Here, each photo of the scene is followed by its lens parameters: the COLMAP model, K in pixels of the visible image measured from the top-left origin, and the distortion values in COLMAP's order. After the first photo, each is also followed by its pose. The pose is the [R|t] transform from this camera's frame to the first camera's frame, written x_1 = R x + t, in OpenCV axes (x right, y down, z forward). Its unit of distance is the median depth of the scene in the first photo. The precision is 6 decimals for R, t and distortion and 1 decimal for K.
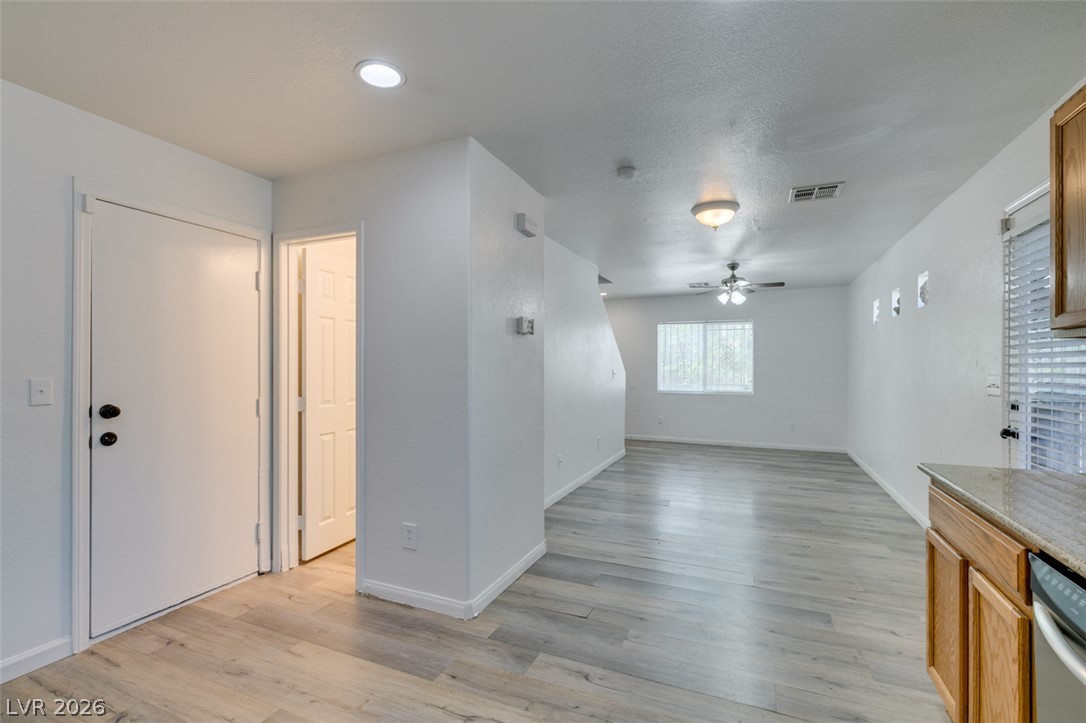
lens RADIAL K [[484.7, 0, 541.3], [0, 484.7, 364.6], [0, 0, 1]] dist [0.002706, -0.001061]
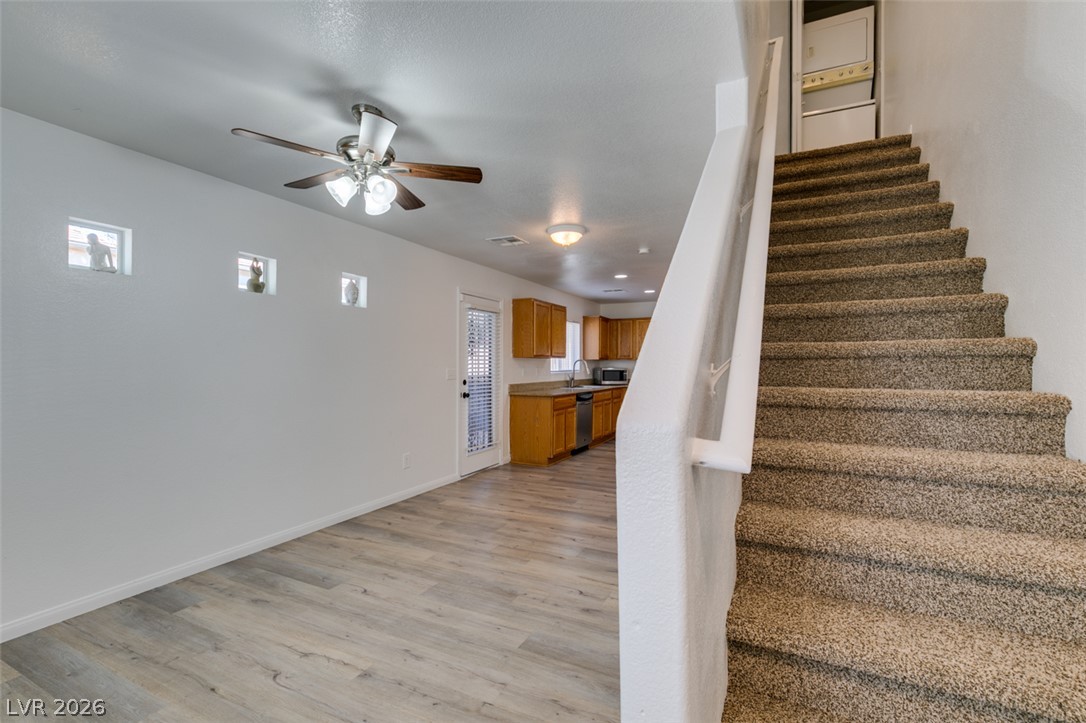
lens RADIAL K [[484.7, 0, 544.3], [0, 484.7, 366.6], [0, 0, 1]] dist [0.002706, -0.001061]
pose [[-0.998992, -0.008258, 0.044124, 0.433882], [-0.008080, 0.999958, 0.004212, 0.002705], [-0.044157, 0.003851, -0.999017, 2.620953]]
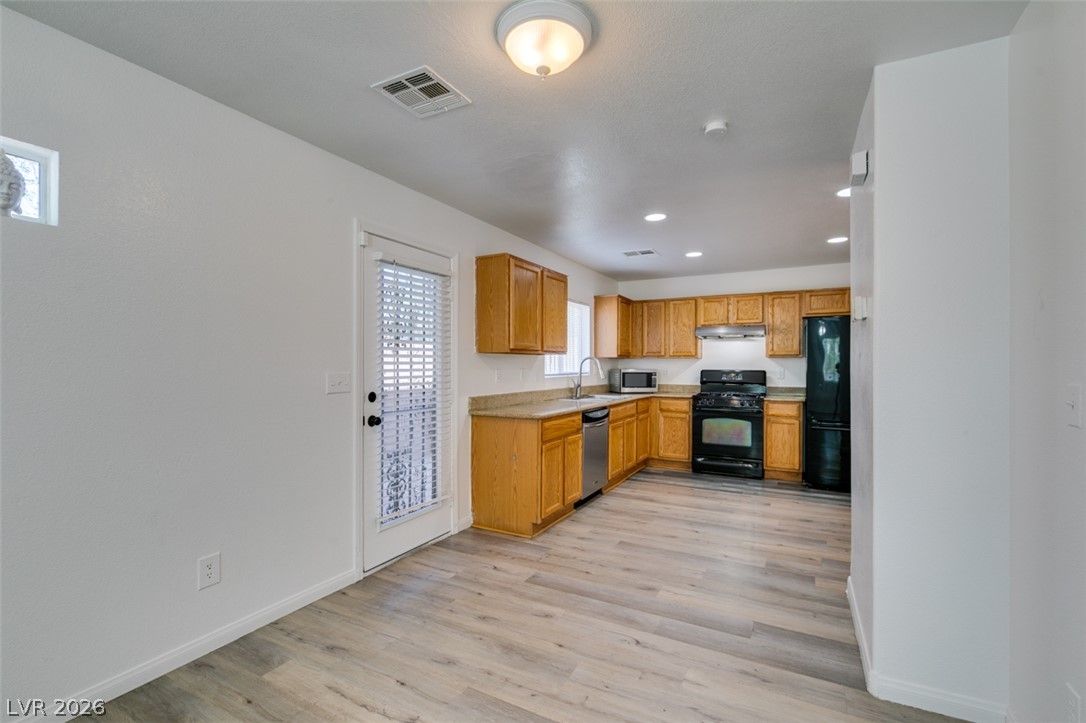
lens RADIAL K [[484.7, 0, 544.6], [0, 484.7, 365.8], [0, 0, 1]] dist [0.002706, -0.001061]
pose [[-0.997285, -0.006157, 0.073375, 0.390975], [-0.006084, 0.999981, 0.001216, 0.005156], [-0.073381, 0.000766, -0.997304, 1.781777]]
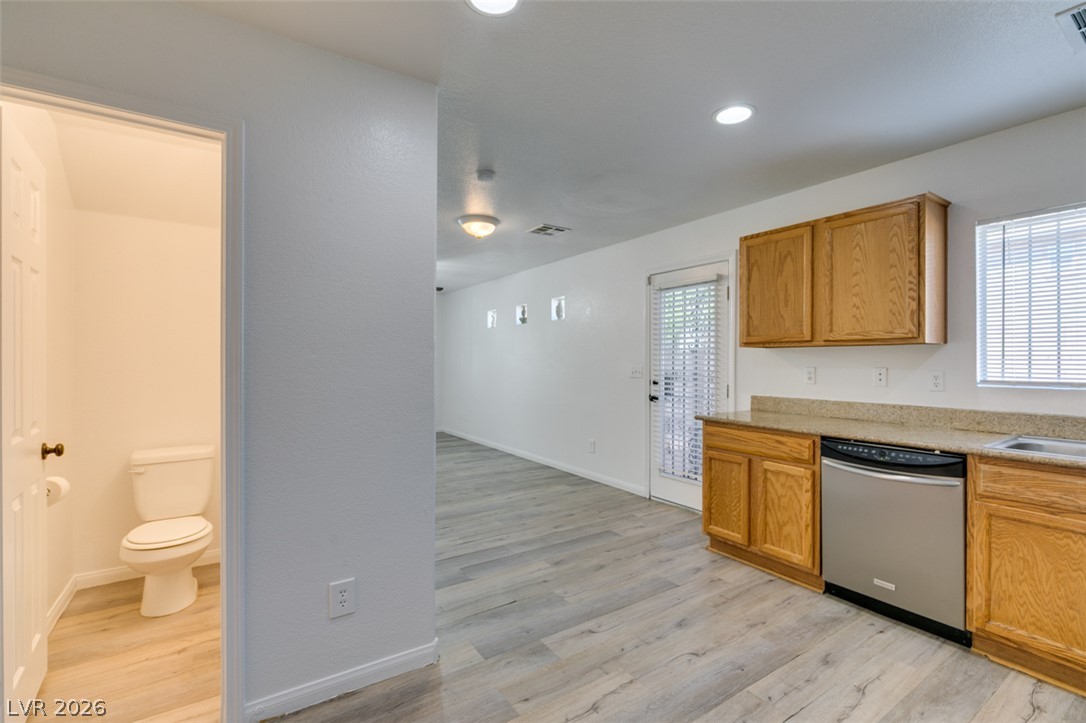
lens RADIAL K [[484.7, 0, 535.9], [0, 484.7, 363.8], [0, 0, 1]] dist [0.002706, -0.001061]
pose [[0.549012, -0.006062, 0.835792, -0.621168], [-0.001082, 0.999968, 0.007964, 0.002382], [-0.835814, -0.005276, 0.548988, 0.324439]]
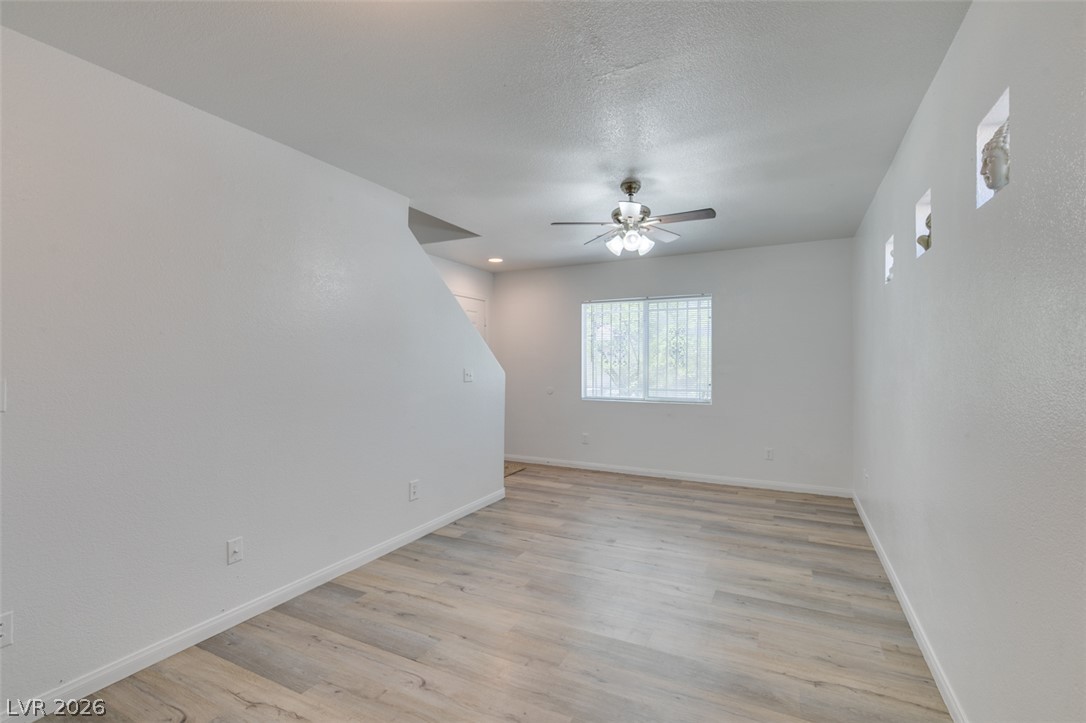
lens RADIAL K [[484.7, 0, 545.4], [0, 484.7, 362.1], [0, 0, 1]] dist [0.002706, -0.001061]
pose [[0.998777, -0.003867, -0.049287, 0.605968], [0.003917, 0.999992, 0.000915, 0.003520], [0.049283, -0.001107, 0.998784, 0.799979]]
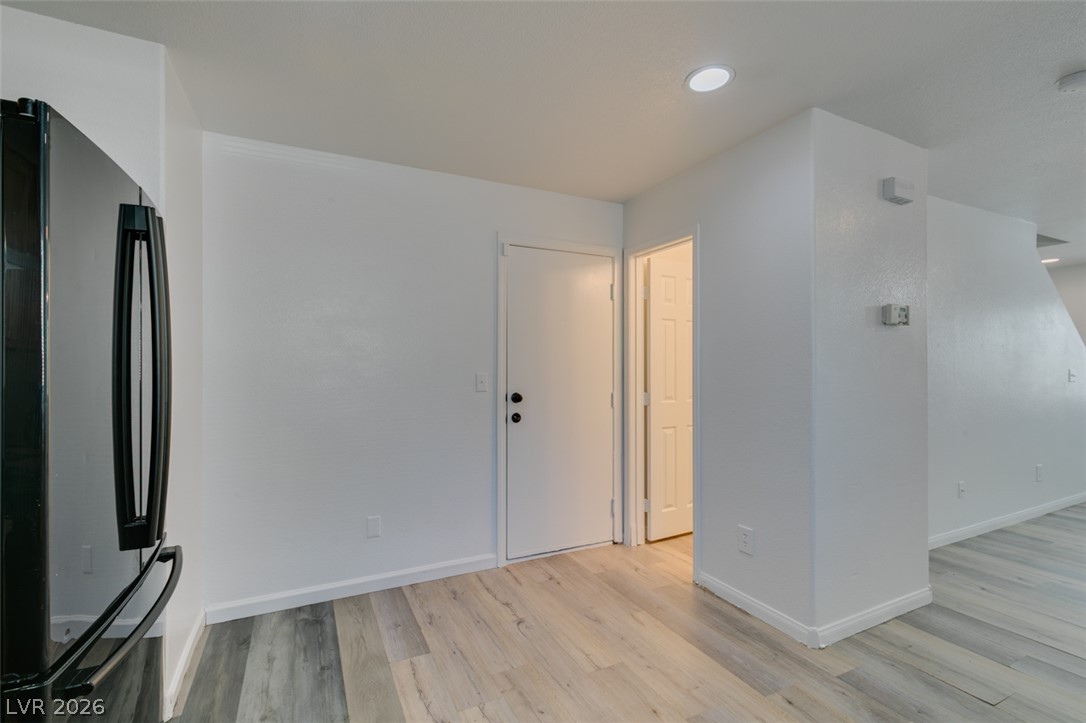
lens RADIAL K [[484.7, 0, 542.9], [0, 484.7, 361.9], [0, 0, 1]] dist [0.002706, -0.001061]
pose [[0.768067, -0.004718, -0.640352, 0.034886], [0.003059, 0.999988, -0.003699, 0.000351], [0.640362, 0.000882, 0.768072, -0.004665]]
